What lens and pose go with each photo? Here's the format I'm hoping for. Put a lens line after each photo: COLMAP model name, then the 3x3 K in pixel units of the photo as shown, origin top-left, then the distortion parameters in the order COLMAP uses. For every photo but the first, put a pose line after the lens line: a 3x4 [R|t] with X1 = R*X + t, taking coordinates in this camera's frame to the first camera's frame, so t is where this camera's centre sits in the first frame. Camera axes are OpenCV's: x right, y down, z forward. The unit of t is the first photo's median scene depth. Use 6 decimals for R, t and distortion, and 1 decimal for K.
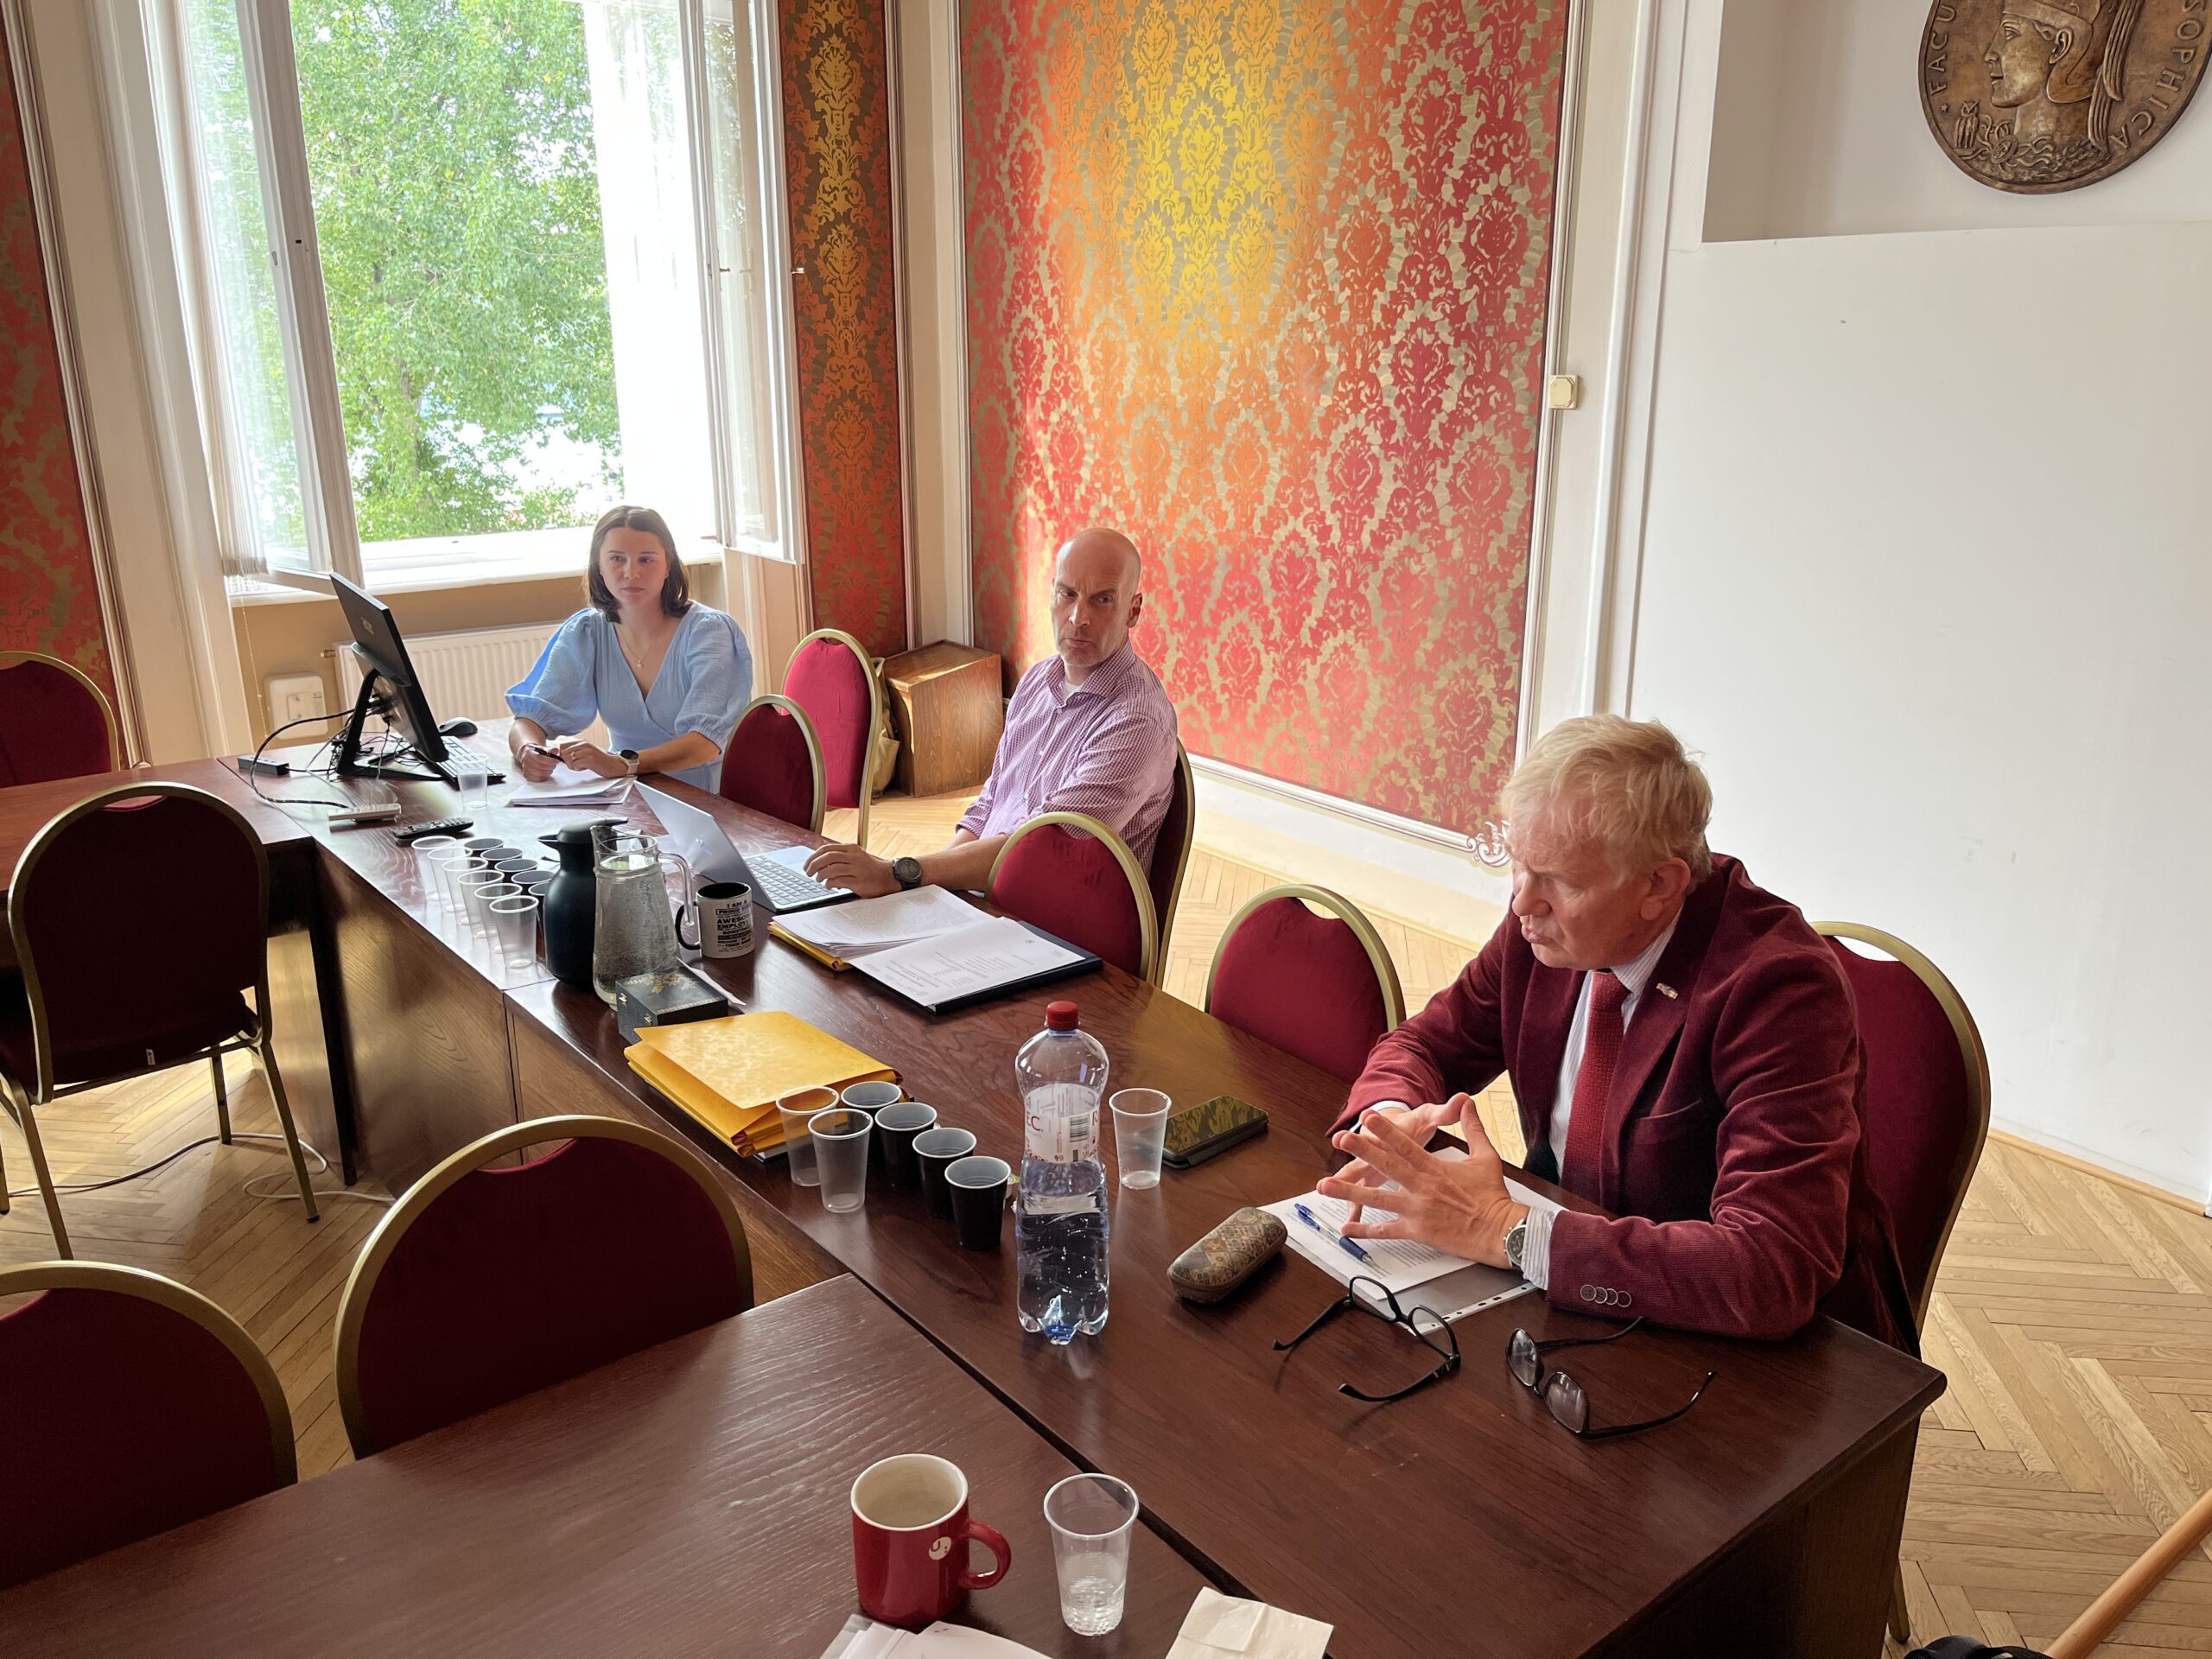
lens RADIAL K [[1697.2, 0, 1106.0], [0, 1697.2, 829.5], [0, 0, 1]] dist [0.009073, 0.005513]
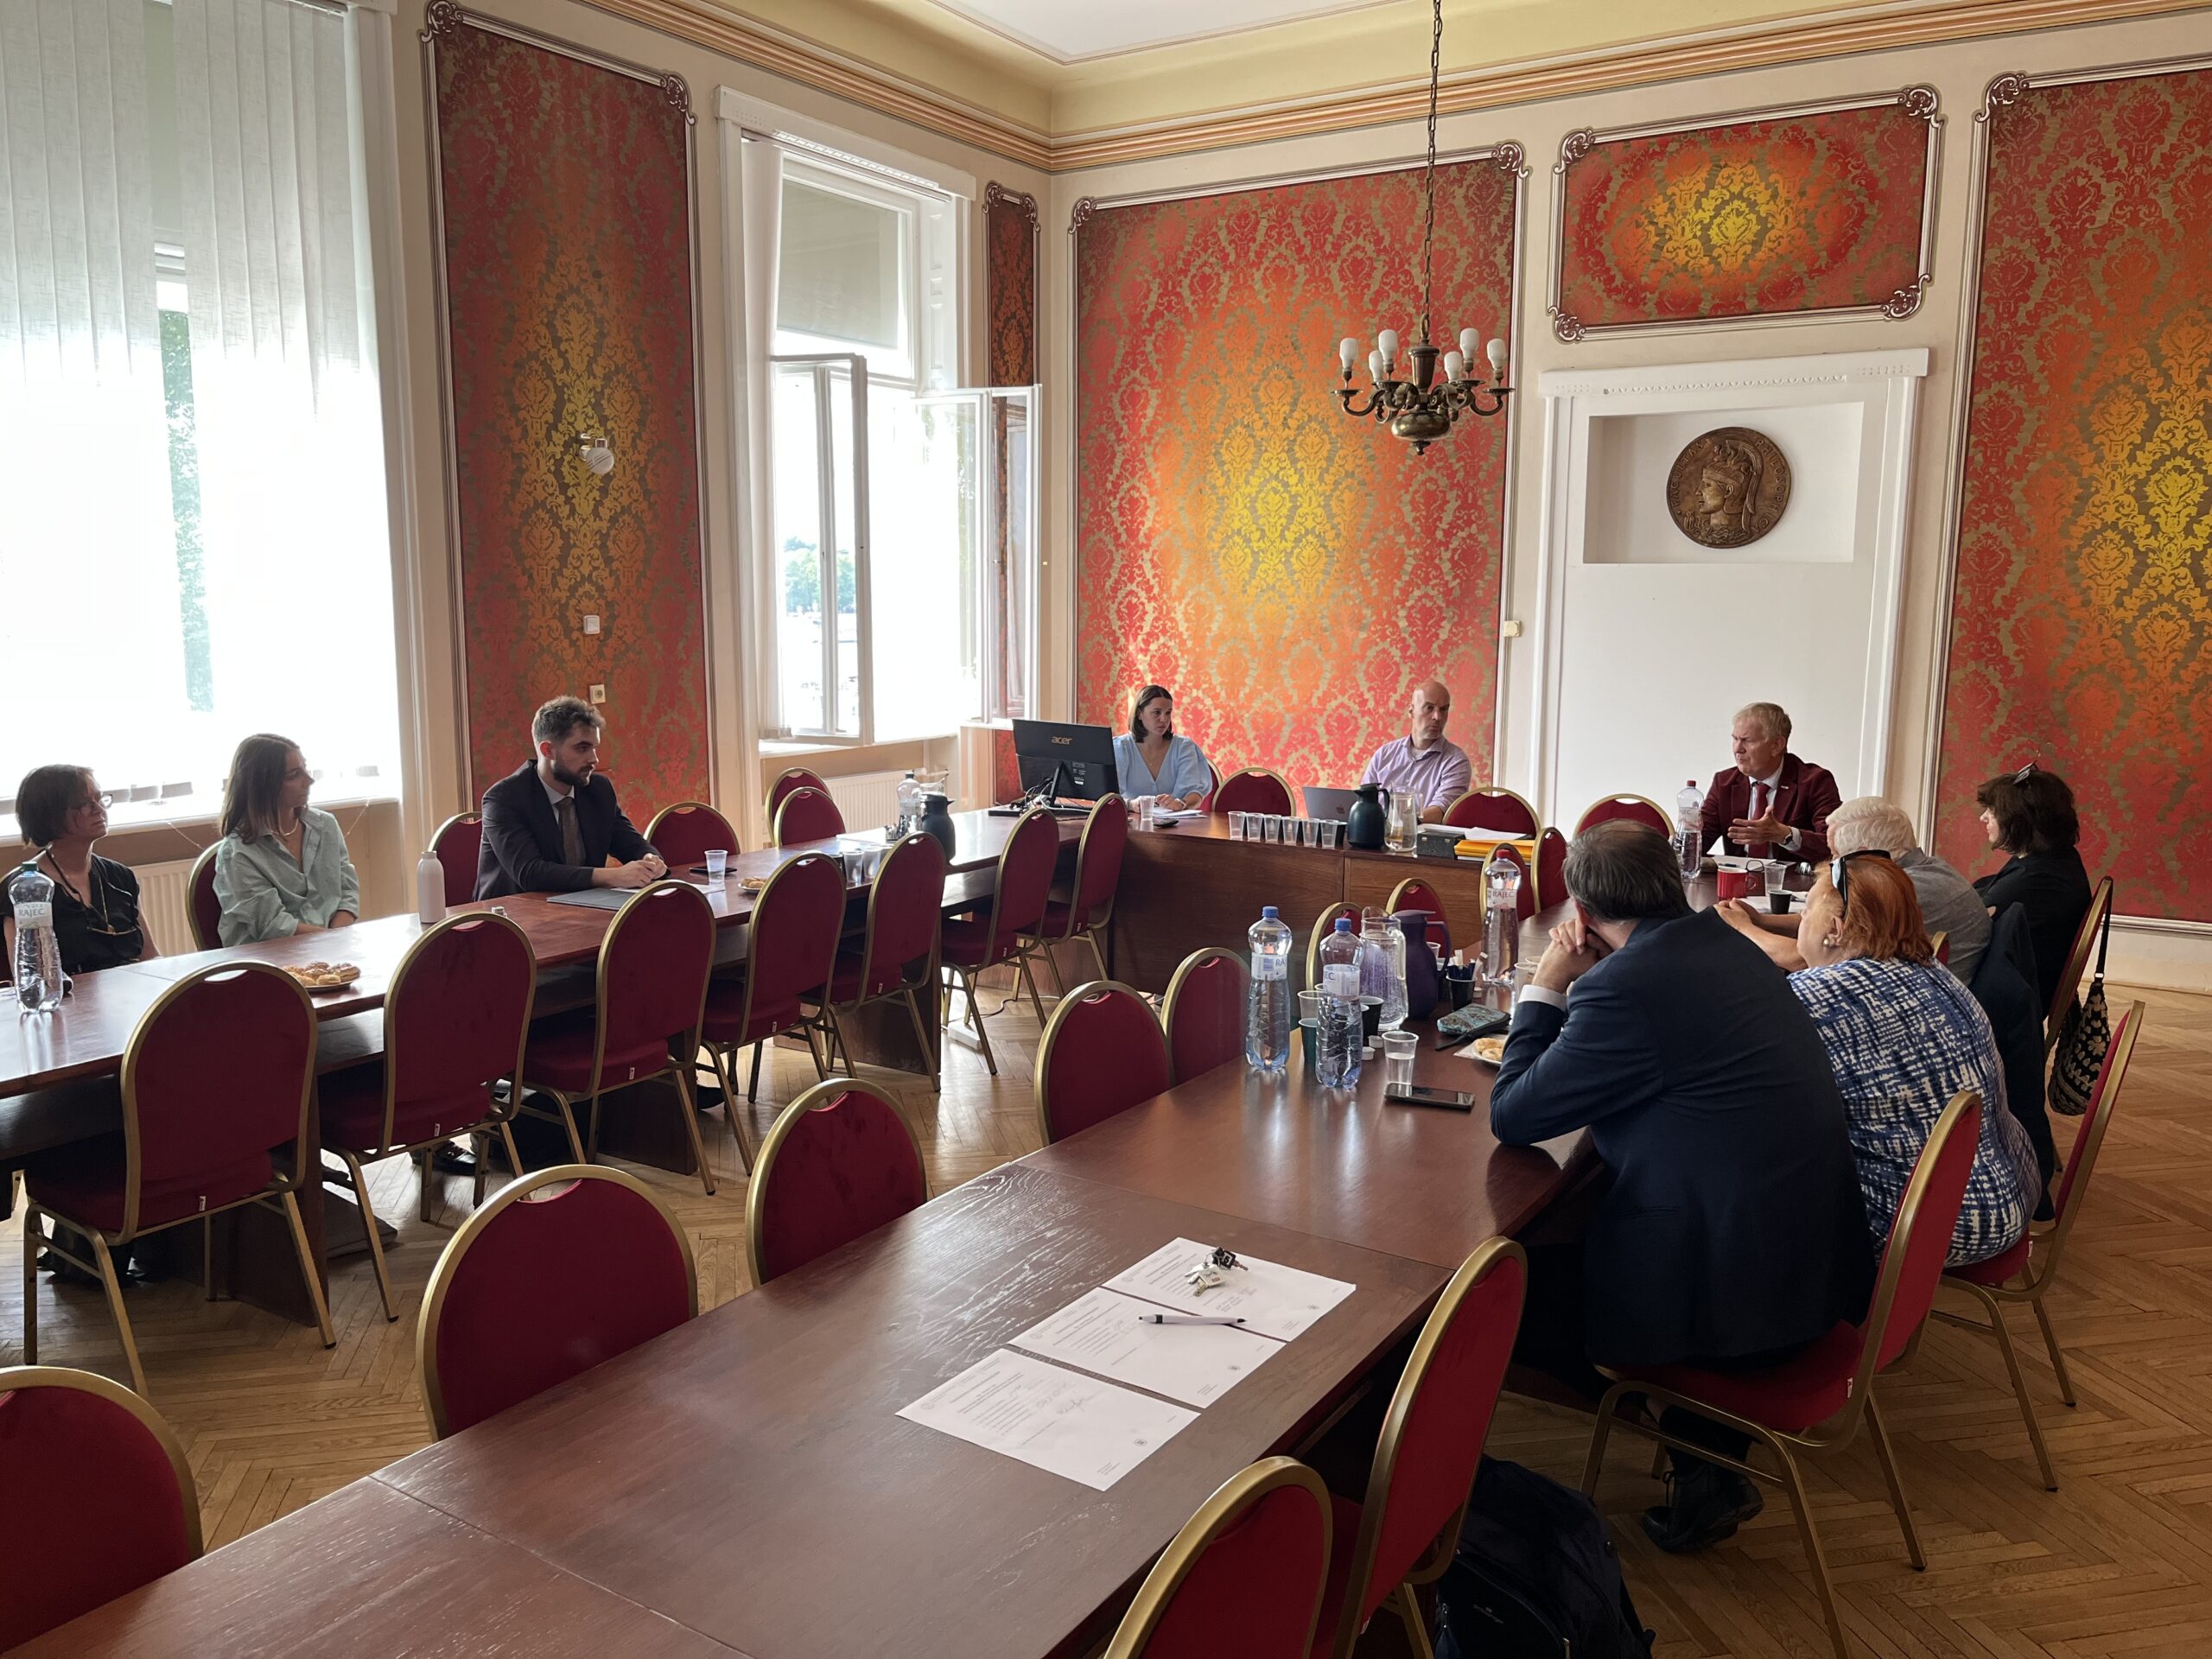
lens RADIAL K [[1643.1, 0, 1091.9], [0, 1643.1, 862.6], [0, 0, 1]] dist [0.007351, -0.010419]
pose [[0.942055, -0.043851, 0.332581, -0.792756], [0.084857, 0.990326, -0.109788, 0.181545], [-0.324549, 0.131648, 0.936663, -0.610264]]
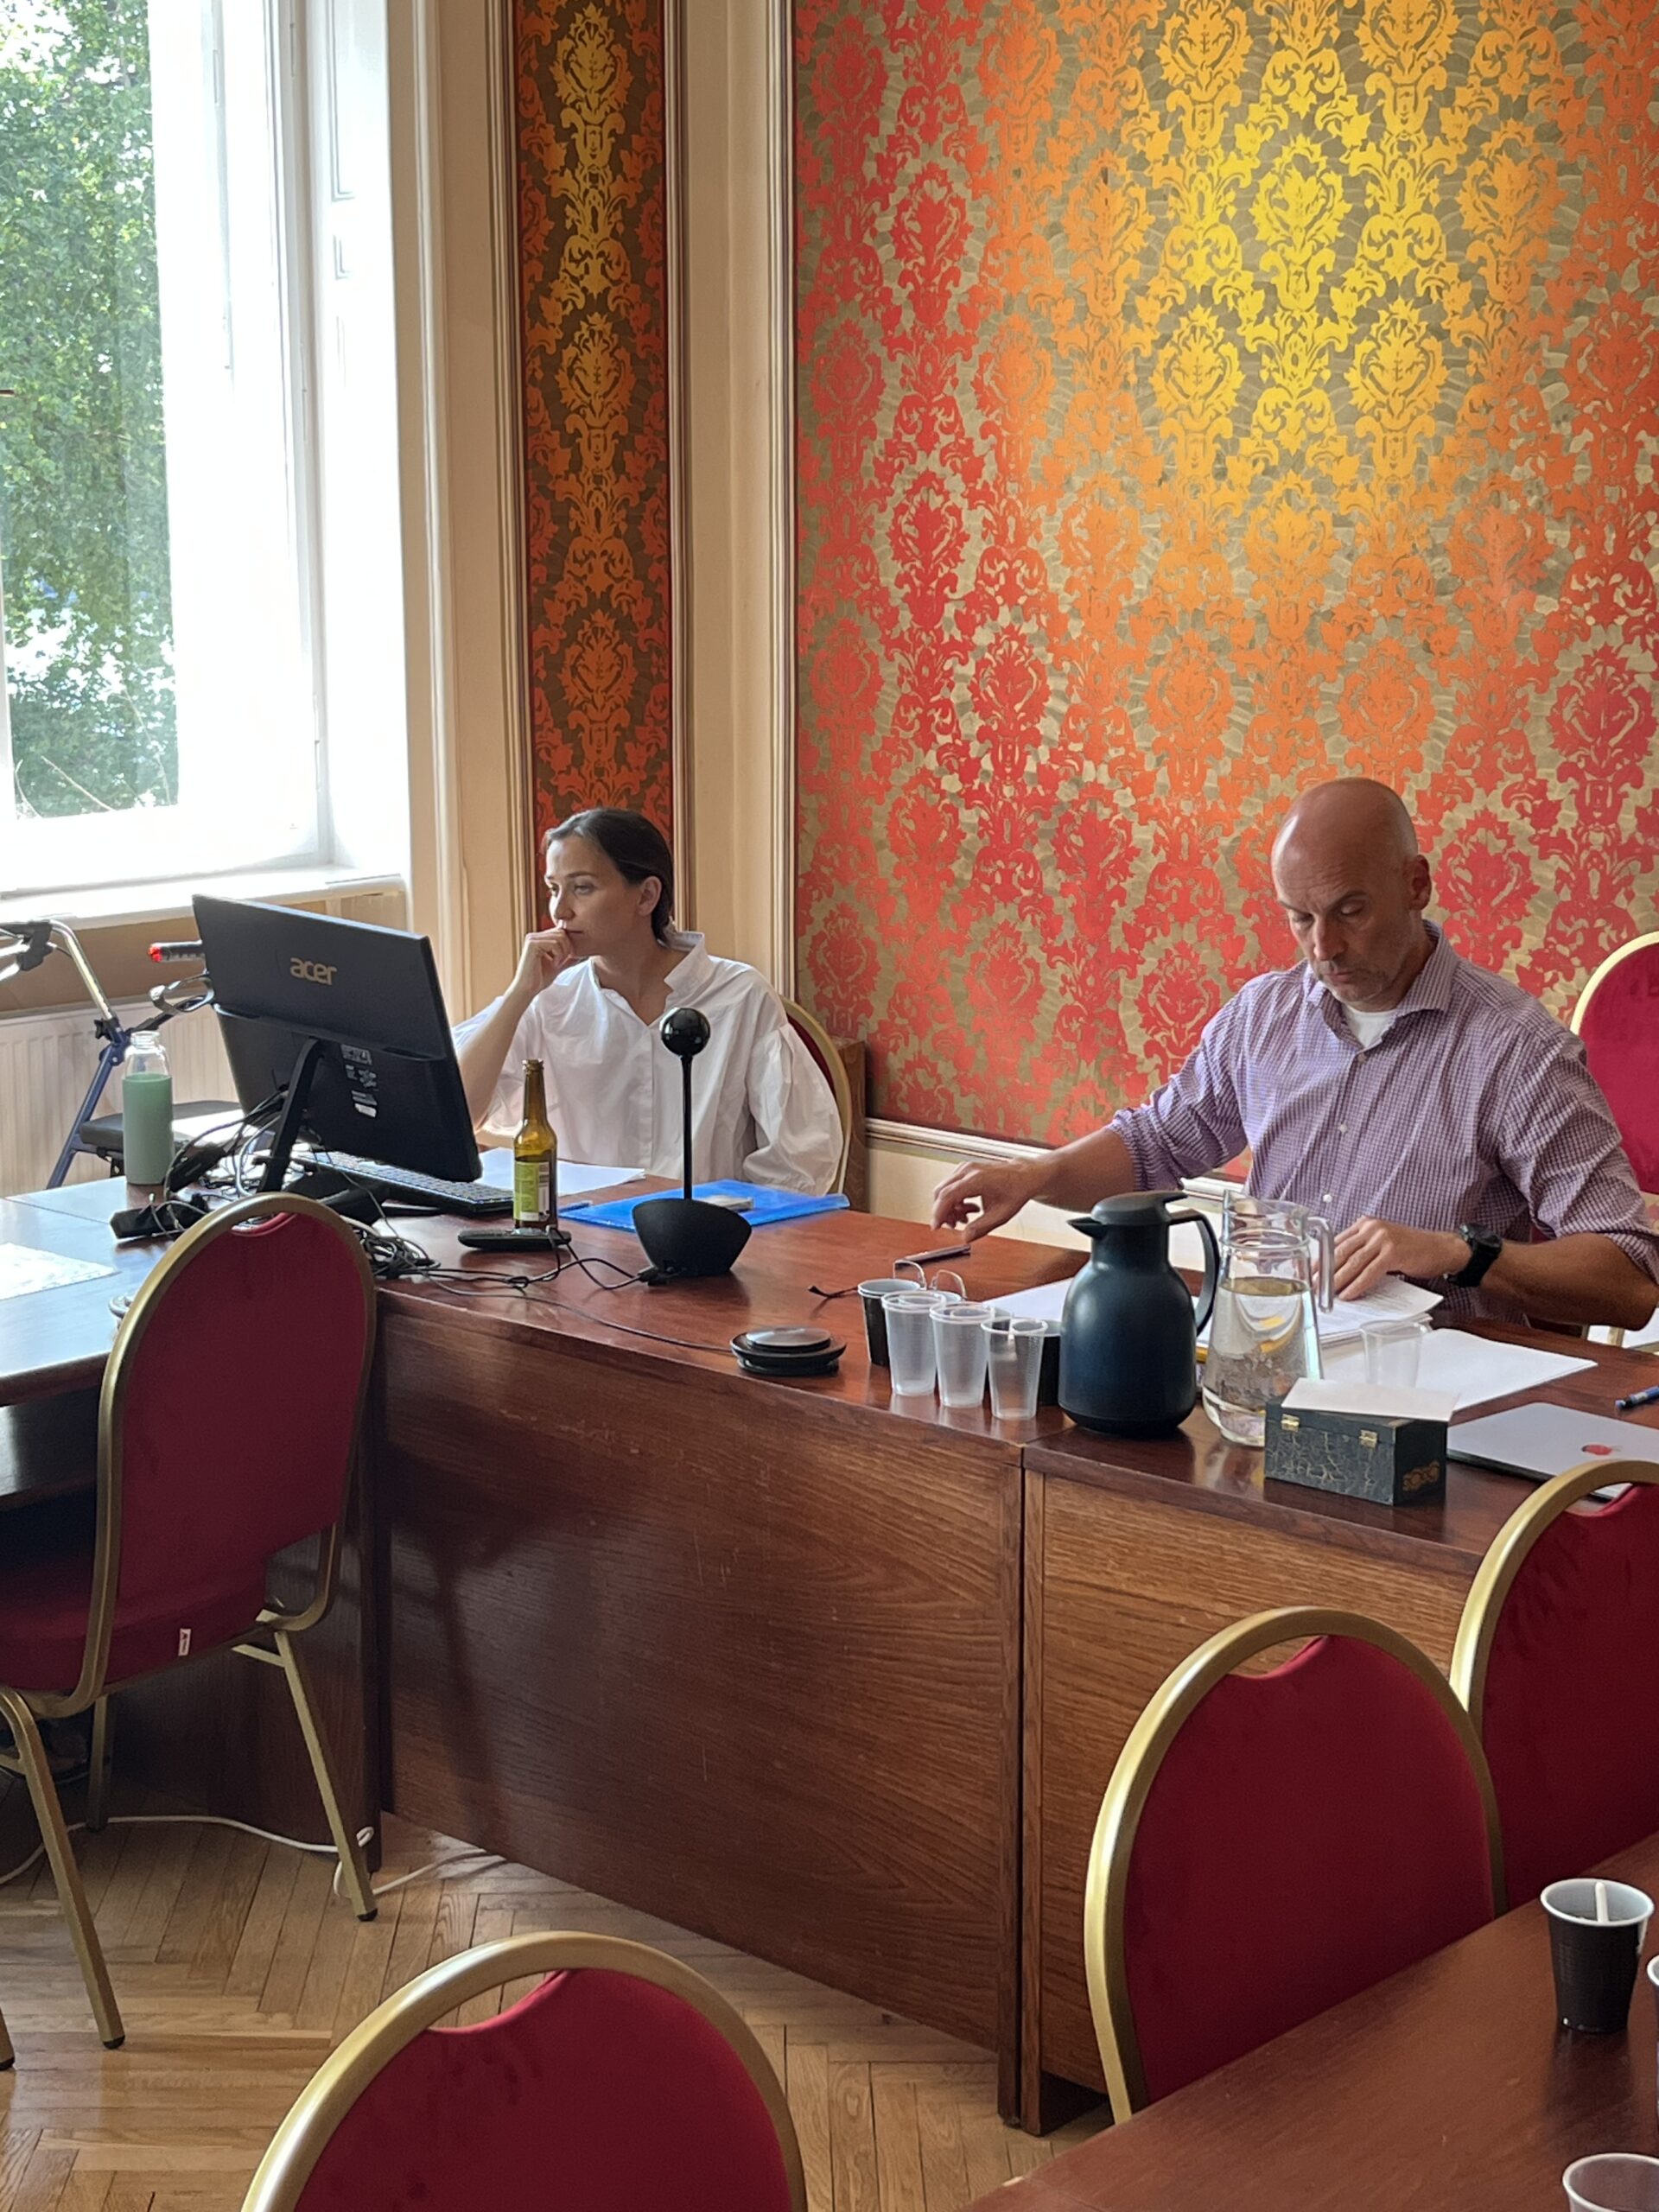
lens RADIAL K [[3459.0, 0, 840.2], [0, 3459.0, 1139.1], [0, 0, 1]] dist [0.153913, -0.666501]
pose [[0.987403, -0.028710, 0.155596, -0.334882], [0.043420, 0.994814, -0.091980, 0.050466], [-0.152148, 0.097577, 0.983529, -0.205102]]
